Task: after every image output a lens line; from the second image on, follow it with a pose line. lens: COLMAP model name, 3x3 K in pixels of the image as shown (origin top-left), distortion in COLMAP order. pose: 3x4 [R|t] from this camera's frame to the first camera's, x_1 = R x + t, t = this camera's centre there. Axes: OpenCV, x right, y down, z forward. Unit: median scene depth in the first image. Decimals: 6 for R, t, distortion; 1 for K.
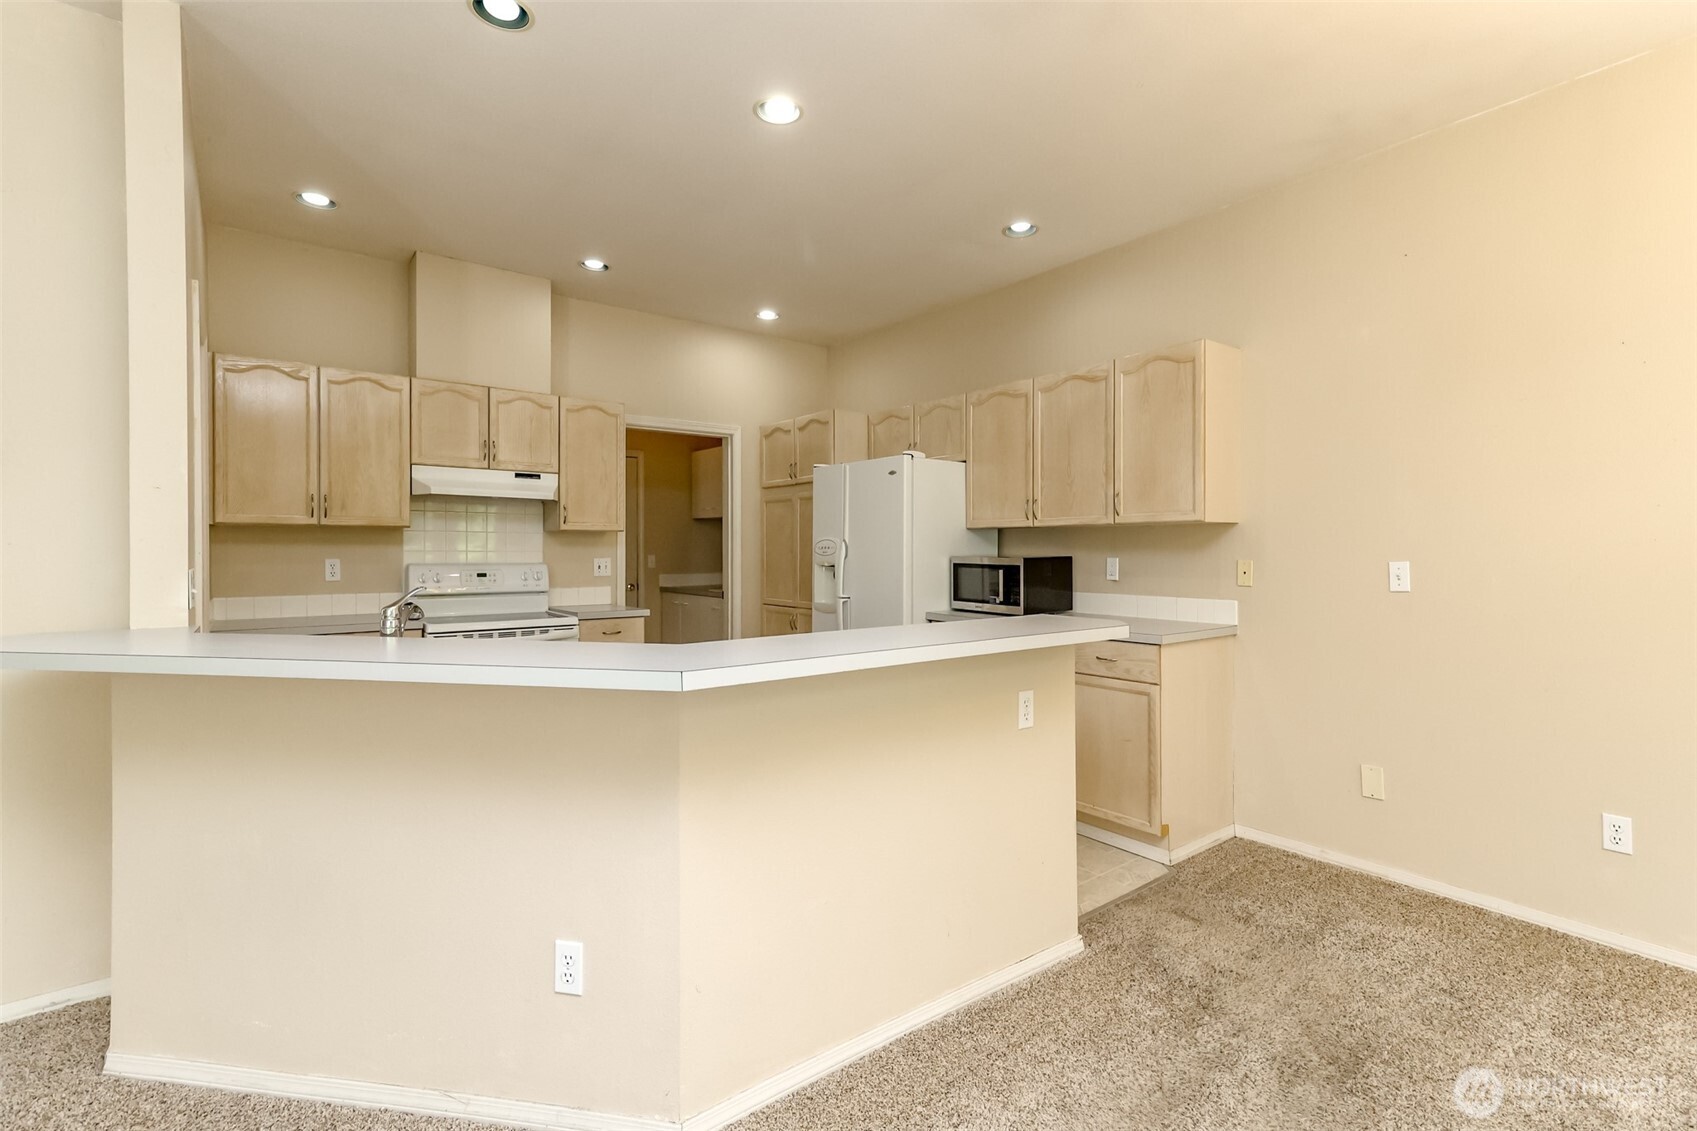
lens RADIAL K [[770.5, 0, 856.0], [0, 770.5, 552.0], [0, 0, 1]] dist [0.017884, 0.000018]
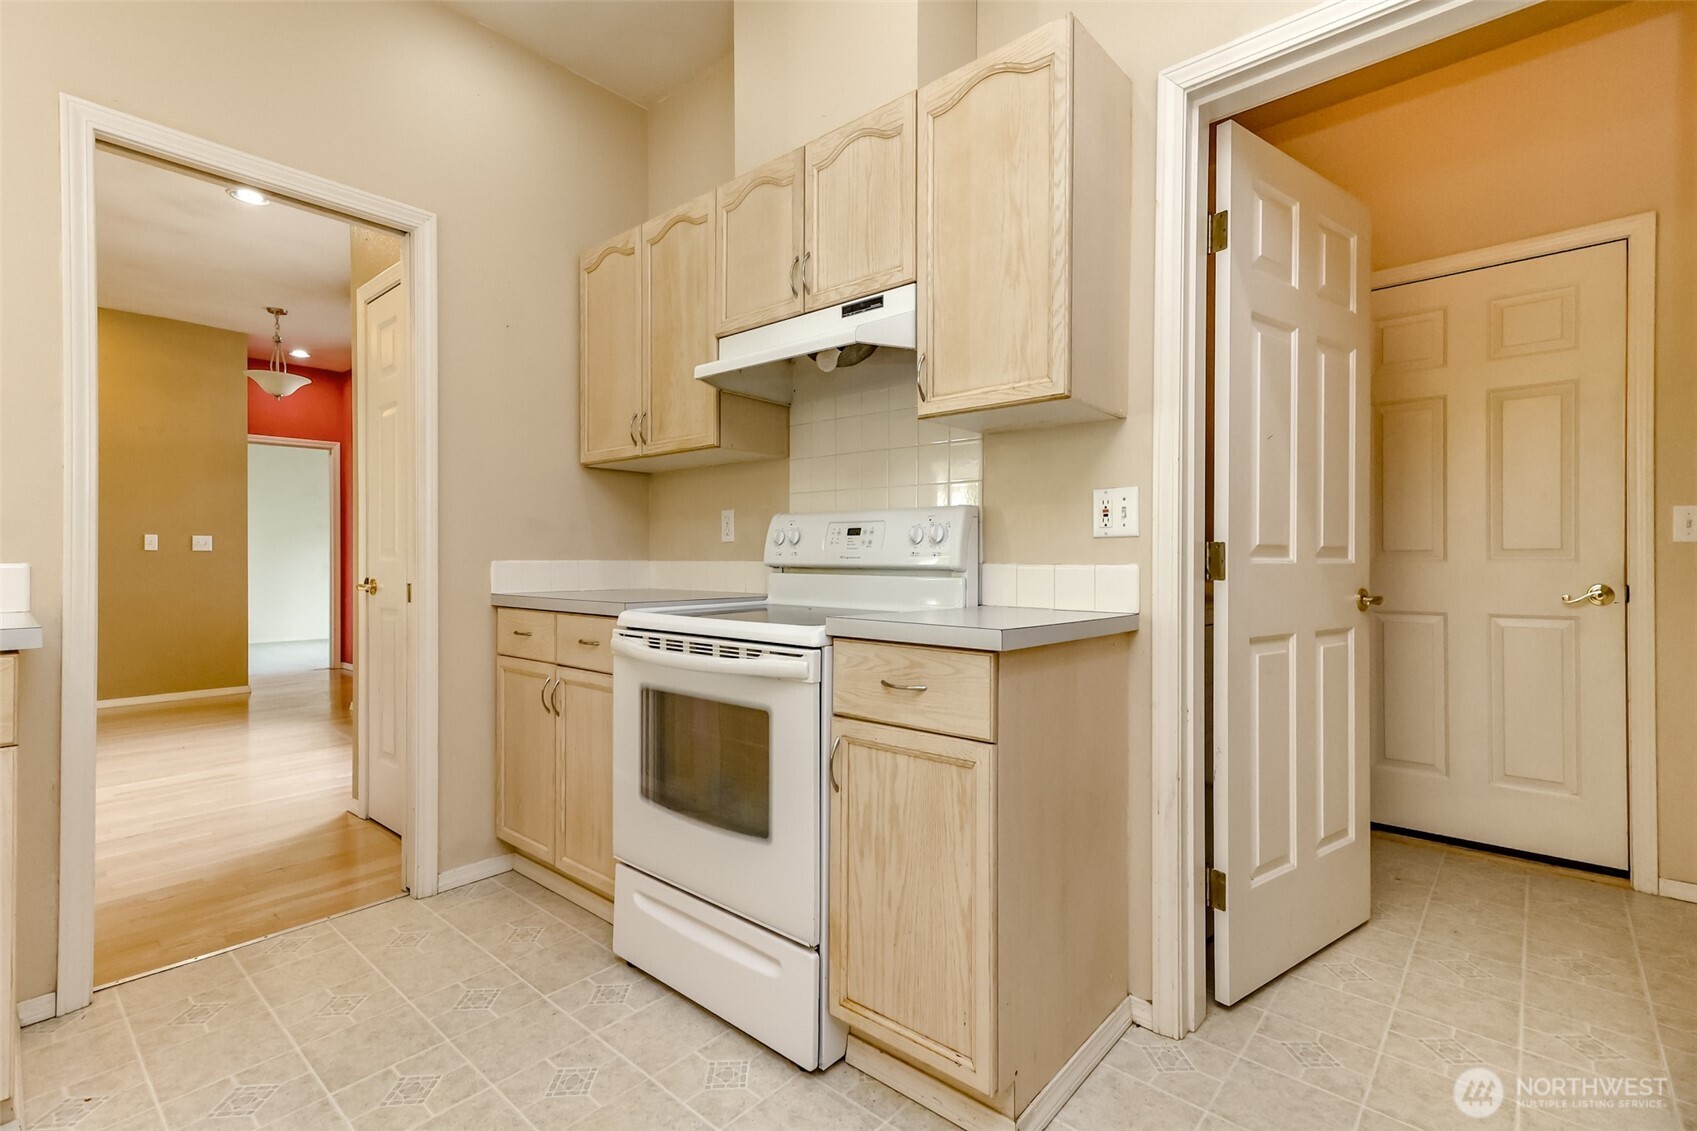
lens RADIAL K [[770.1, 0, 848.5], [0, 770.1, 557.3], [0, 0, 1]] dist [0.017097, 0.000090]
pose [[0.188519, -0.002109, -0.982067, 0.013178], [-0.003127, 0.999991, -0.002748, 0.048202], [0.982065, 0.003589, 0.188511, 0.905292]]
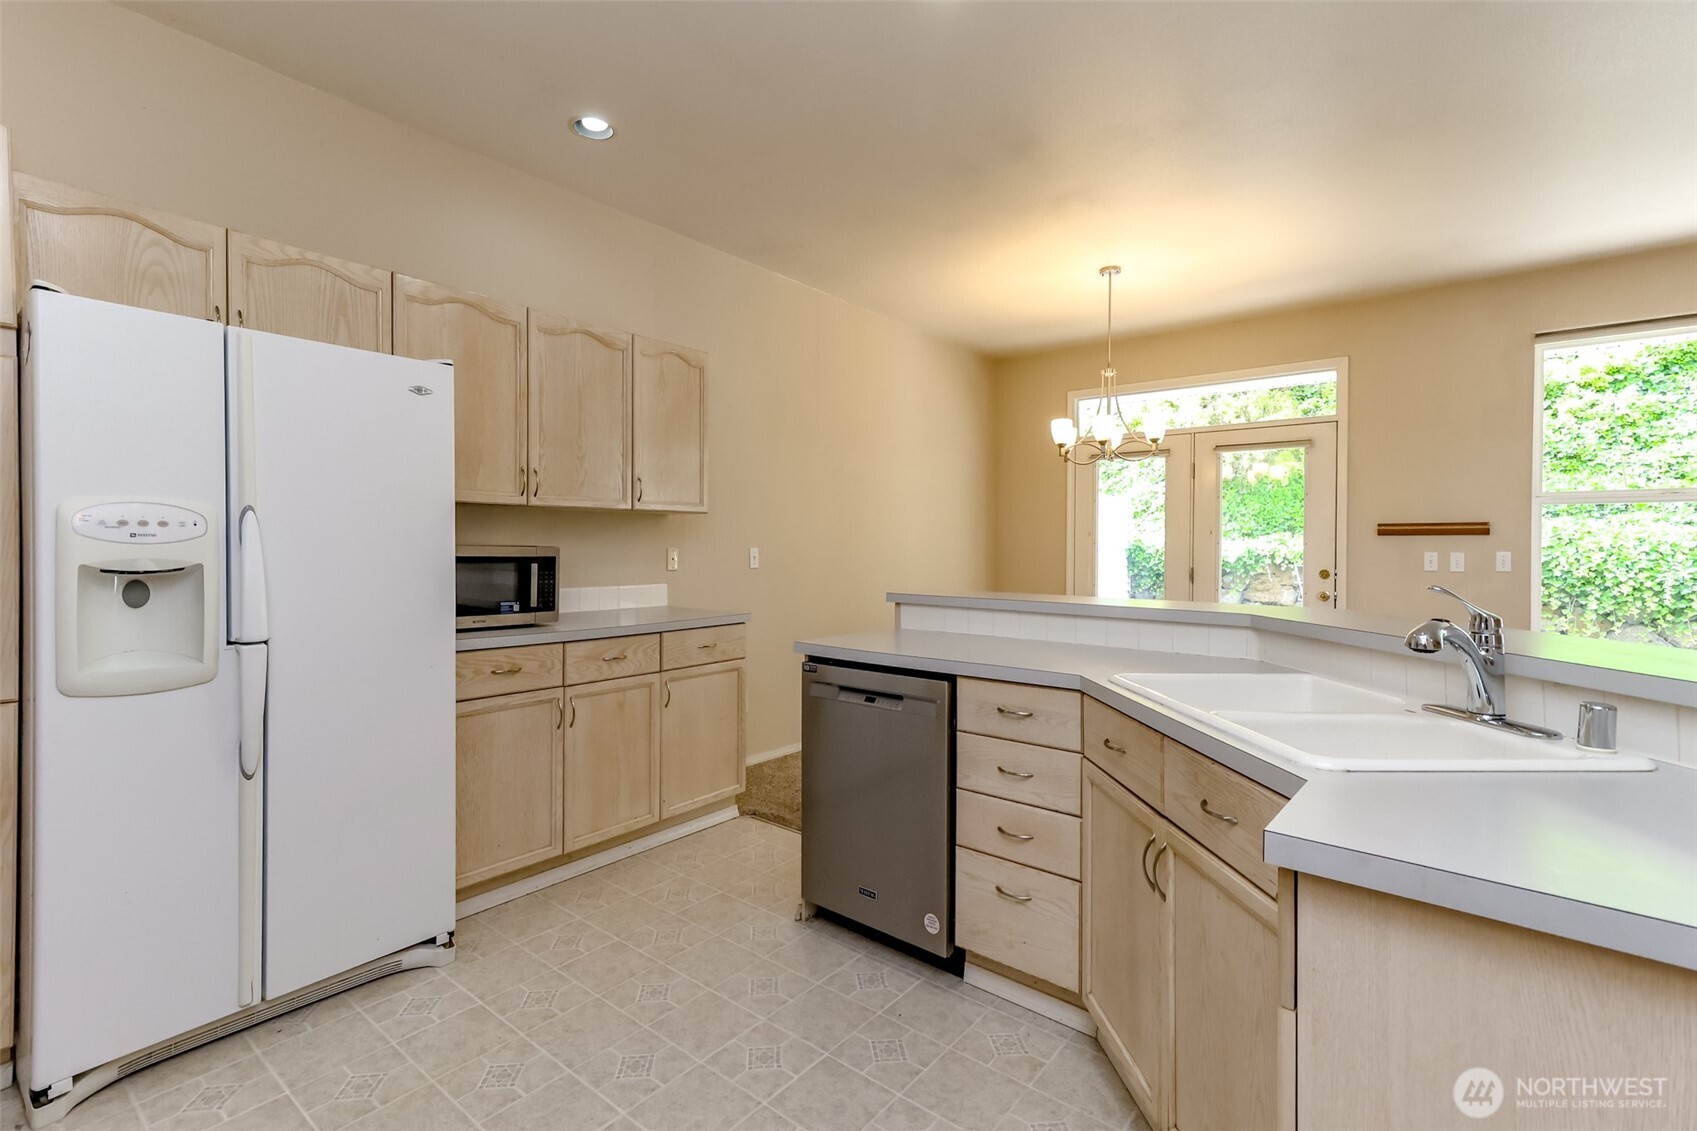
lens RADIAL K [[773.2, 0, 850.0], [0, 773.2, 553.3], [0, 0, 1]] dist [0.019180, 0.000158]
pose [[-0.237278, -0.009834, 0.971392, -0.531160], [-0.003075, 0.999951, 0.009372, 0.004954], [-0.971437, -0.000763, -0.237296, 0.801580]]
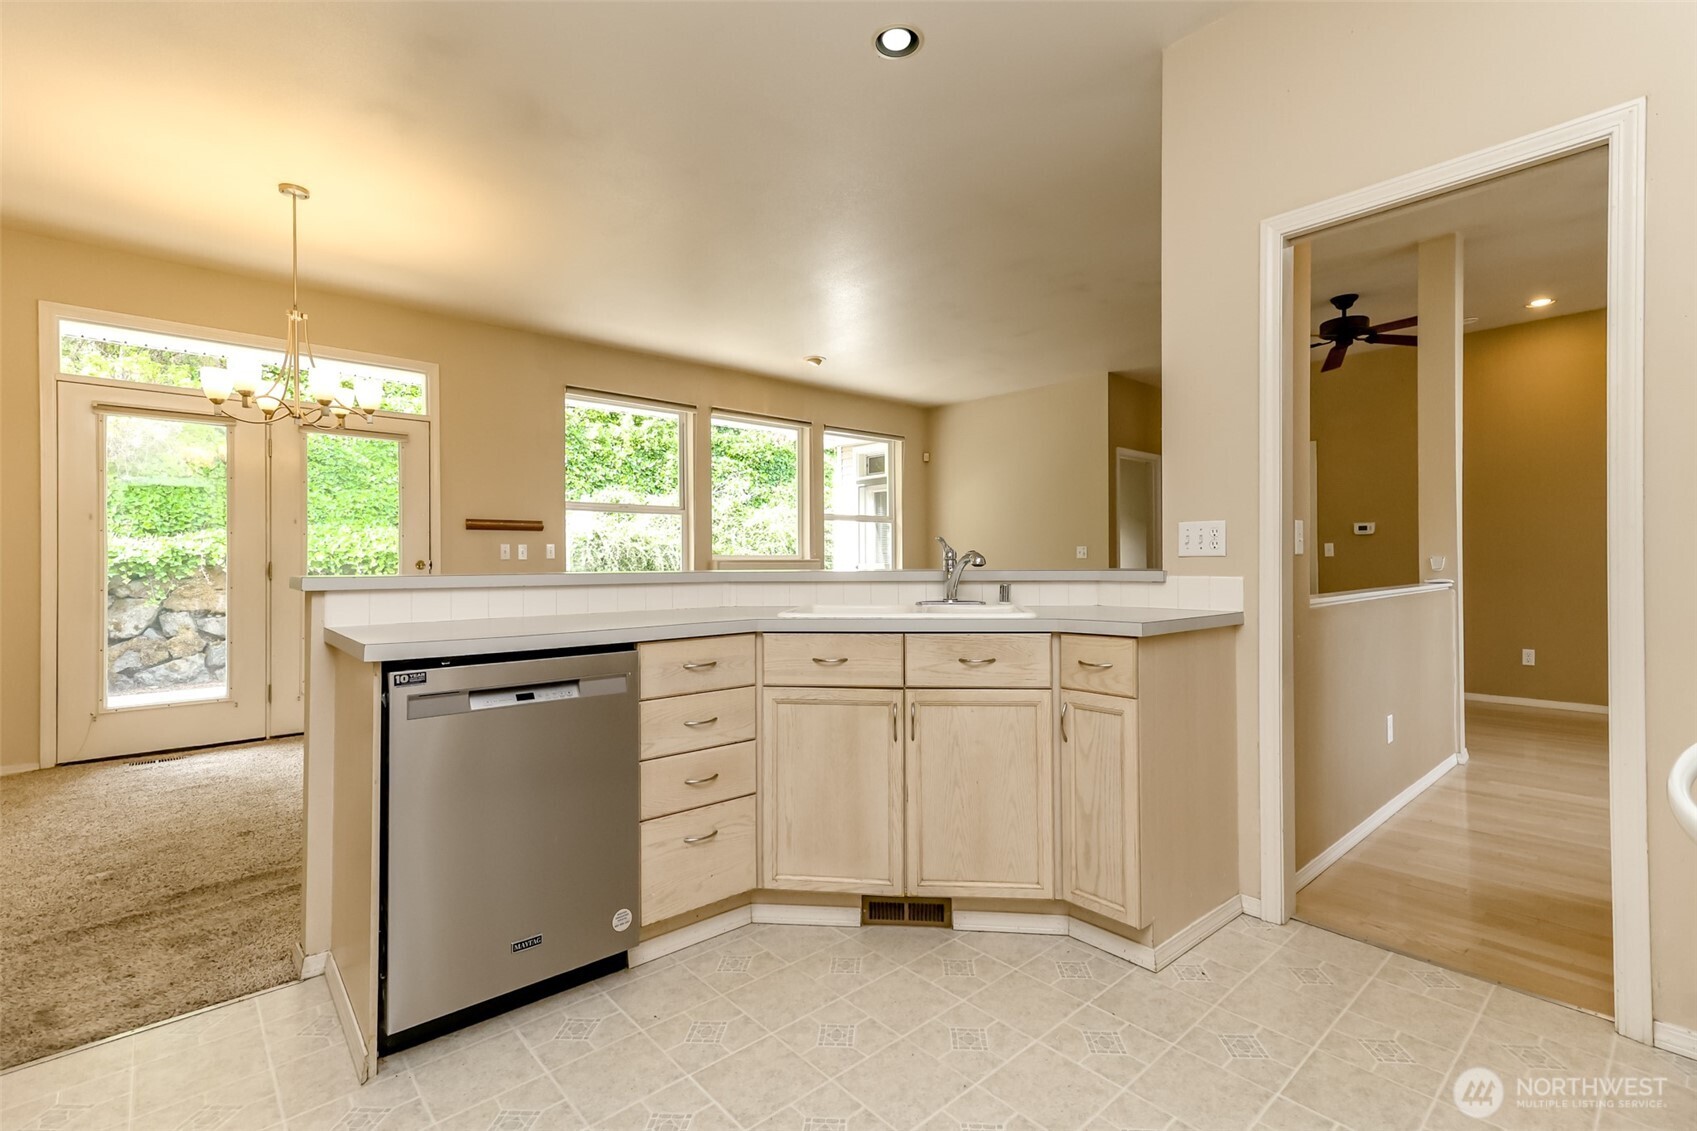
lens RADIAL K [[765.9, 0, 850.7], [0, 765.9, 560.2], [0, 0, 1]] dist [0.024871, -0.000019]
pose [[-0.997308, 0.004058, -0.073210, -0.152225], [0.003906, 0.999990, 0.002229, 0.037630], [0.073218, 0.001937, -0.997314, 1.098873]]
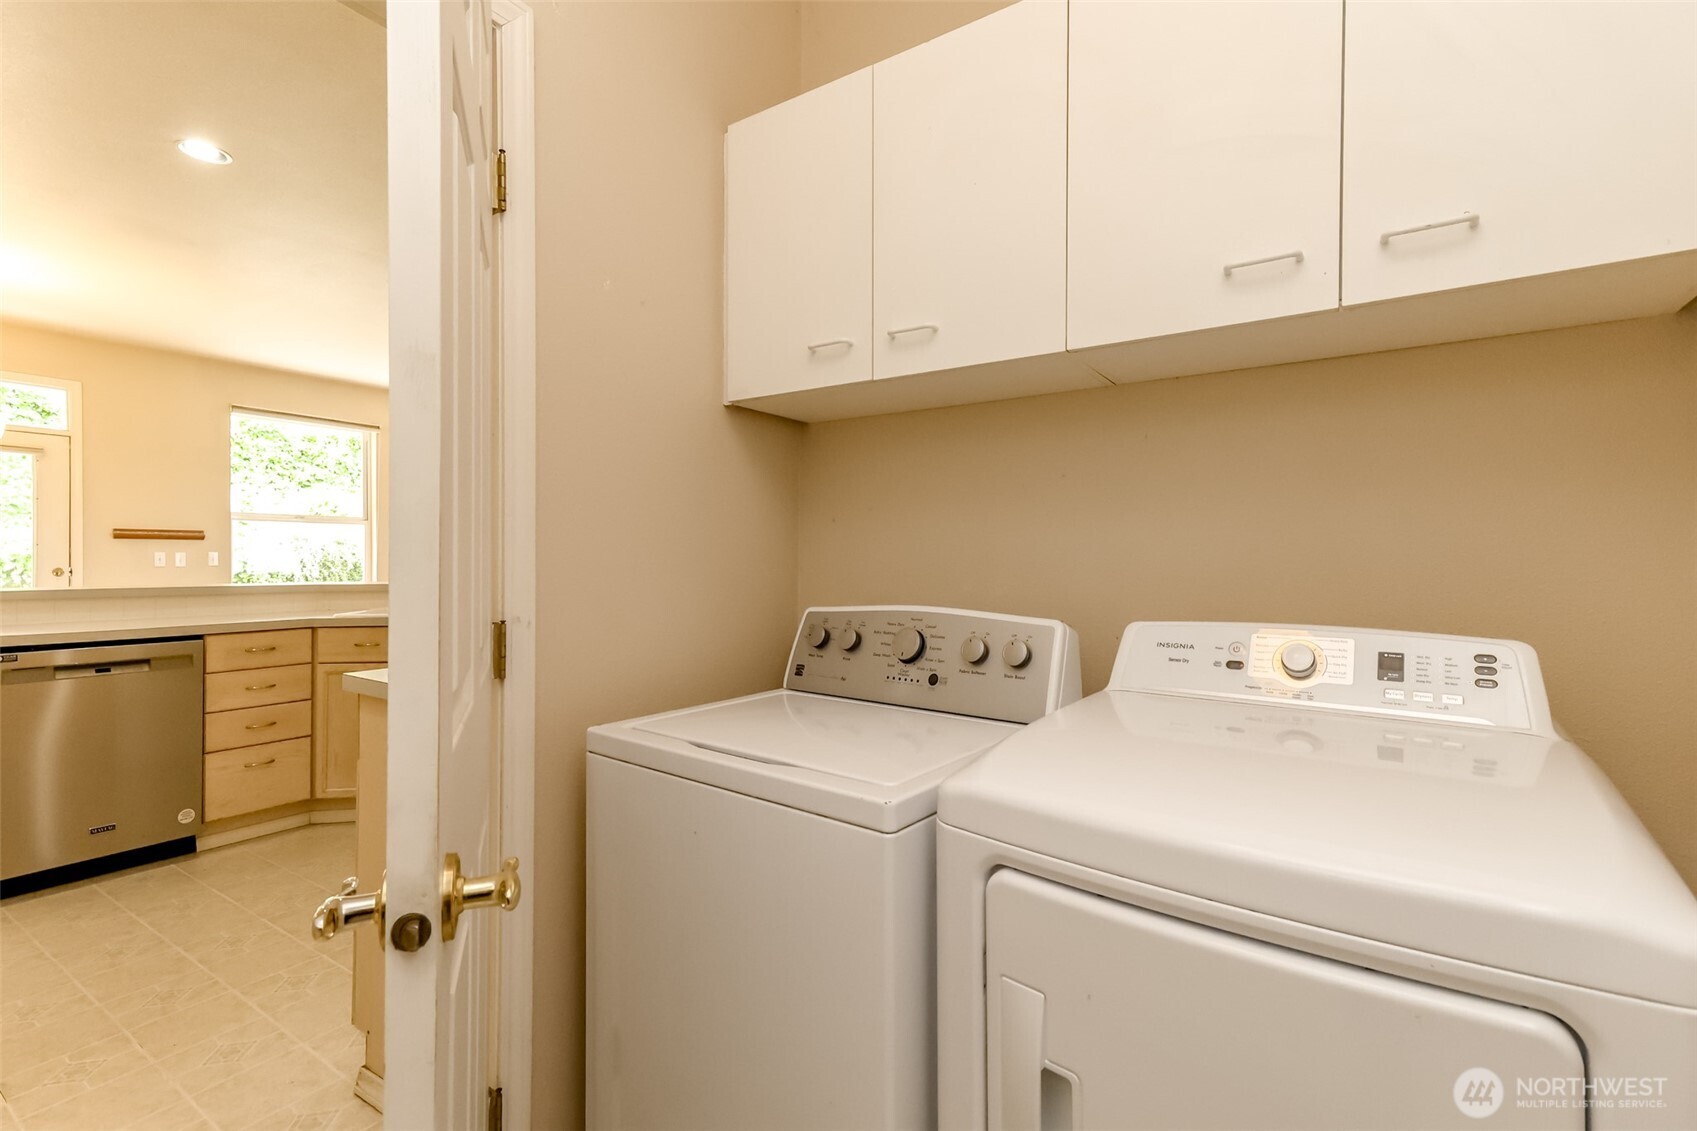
lens RADIAL K [[774.5, 0, 843.5], [0, 774.5, 559.6], [0, 0, 1]] dist [0.032553, -0.000158]
pose [[-0.950335, -0.003744, -0.311208, -0.394244], [-0.005170, 0.999980, 0.003759, 0.012493], [0.311187, 0.005181, -0.950335, 1.507513]]
